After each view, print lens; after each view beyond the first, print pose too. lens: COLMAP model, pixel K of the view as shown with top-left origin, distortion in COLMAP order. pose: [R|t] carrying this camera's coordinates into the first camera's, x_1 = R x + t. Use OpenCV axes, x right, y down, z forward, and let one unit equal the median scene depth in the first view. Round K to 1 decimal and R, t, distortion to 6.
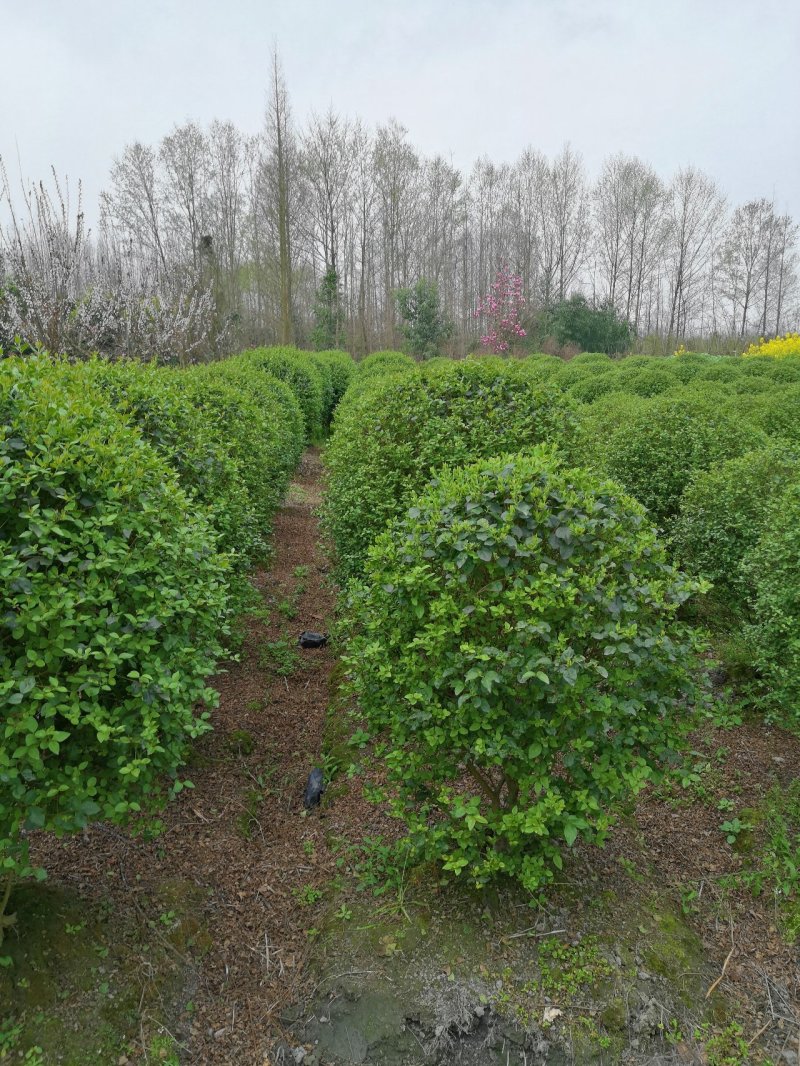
lens RADIAL K [[830.3, 0, 424.2], [0, 830.3, 535.1], [0, 0, 1]] dist [-0.007194, 0.032428]
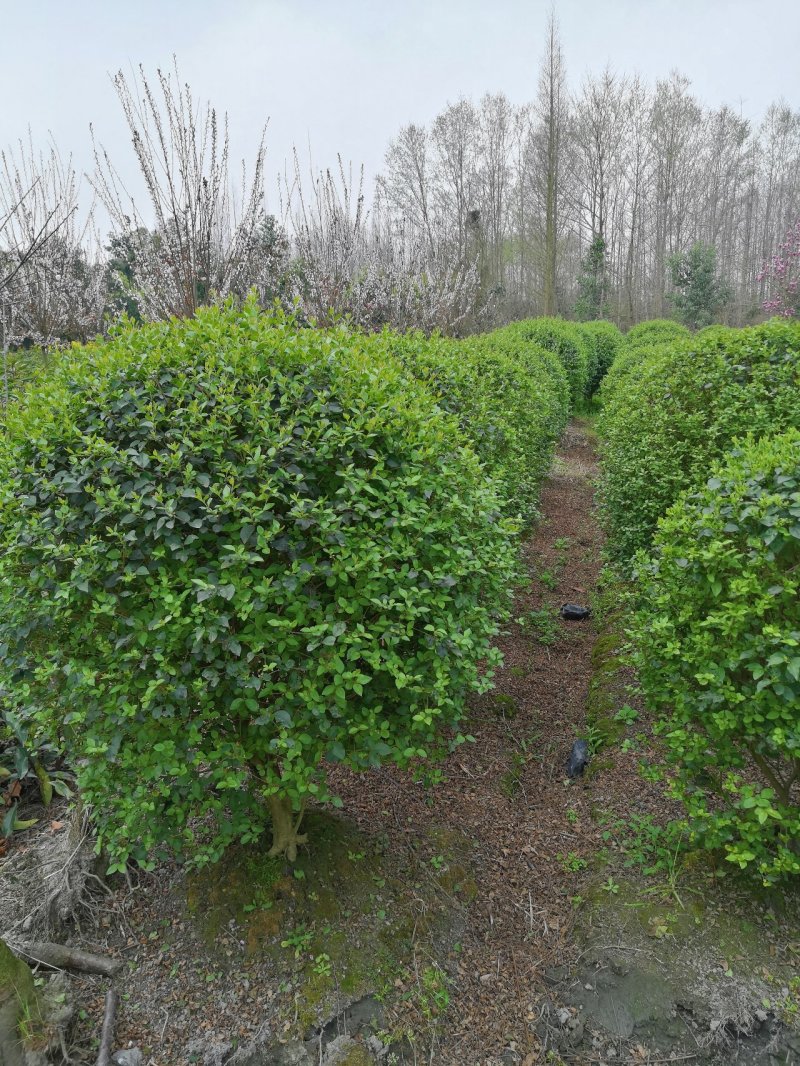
lens RADIAL K [[830.3, 0, 426.7], [0, 830.3, 536.7], [0, 0, 1]] dist [-0.007194, 0.032428]
pose [[0.955313, 0.052631, -0.290872, -0.036090], [-0.042767, 0.998277, 0.040172, 0.006777], [0.292485, -0.025937, 0.955918, -0.001534]]
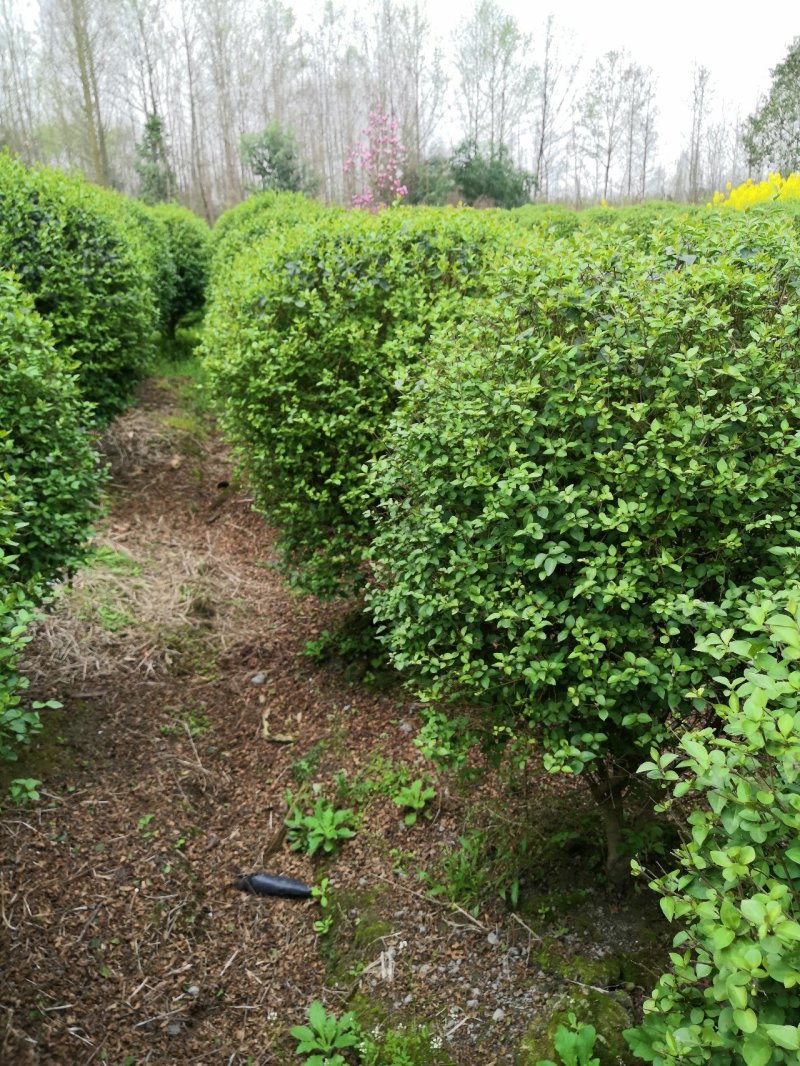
lens RADIAL K [[830.3, 0, 410.9], [0, 830.3, 524.1], [0, 0, 1]] dist [-0.007194, 0.032428]
pose [[0.985982, -0.078417, 0.147279, -0.280076], [0.058917, 0.989445, 0.132391, -0.403087], [-0.156106, -0.121858, 0.980195, 2.342853]]
